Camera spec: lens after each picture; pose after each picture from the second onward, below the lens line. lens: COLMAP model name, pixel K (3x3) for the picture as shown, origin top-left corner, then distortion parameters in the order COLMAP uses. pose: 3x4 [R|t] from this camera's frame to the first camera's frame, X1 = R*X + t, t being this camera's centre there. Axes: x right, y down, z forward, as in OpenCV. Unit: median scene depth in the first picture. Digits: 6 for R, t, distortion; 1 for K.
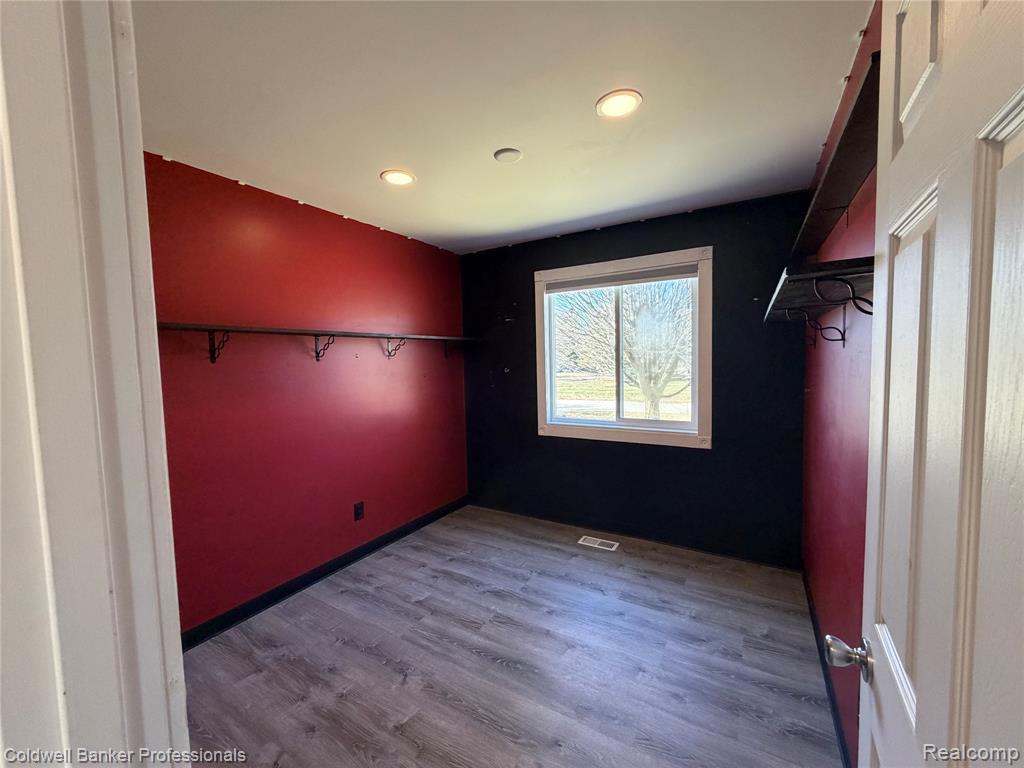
lens RADIAL K [[406.1, 0, 509.9], [0, 406.1, 382.8], [0, 0, 1]] dist [-0.000773, -0.000788]
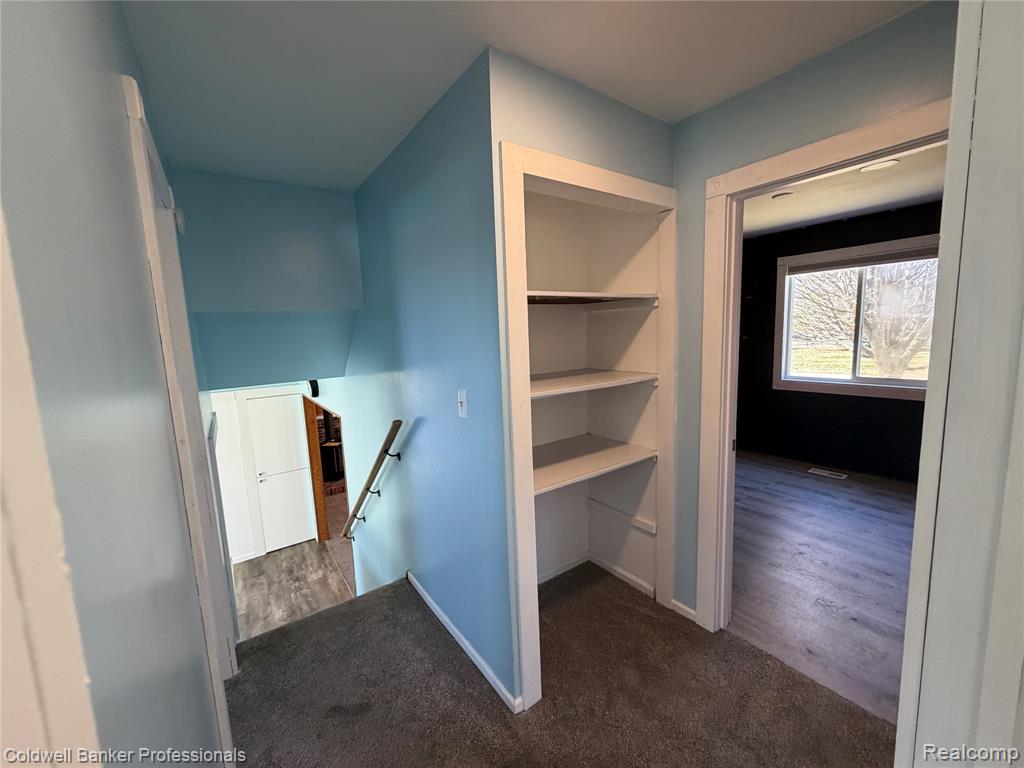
lens RADIAL K [[406.1, 0, 511.2], [0, 406.1, 386.4], [0, 0, 1]] dist [-0.000773, -0.000788]
pose [[0.910679, 0.034364, -0.411682, -0.174155], [-0.001546, 0.996811, 0.079786, 0.024914], [0.413111, -0.072023, 0.907828, -0.552623]]
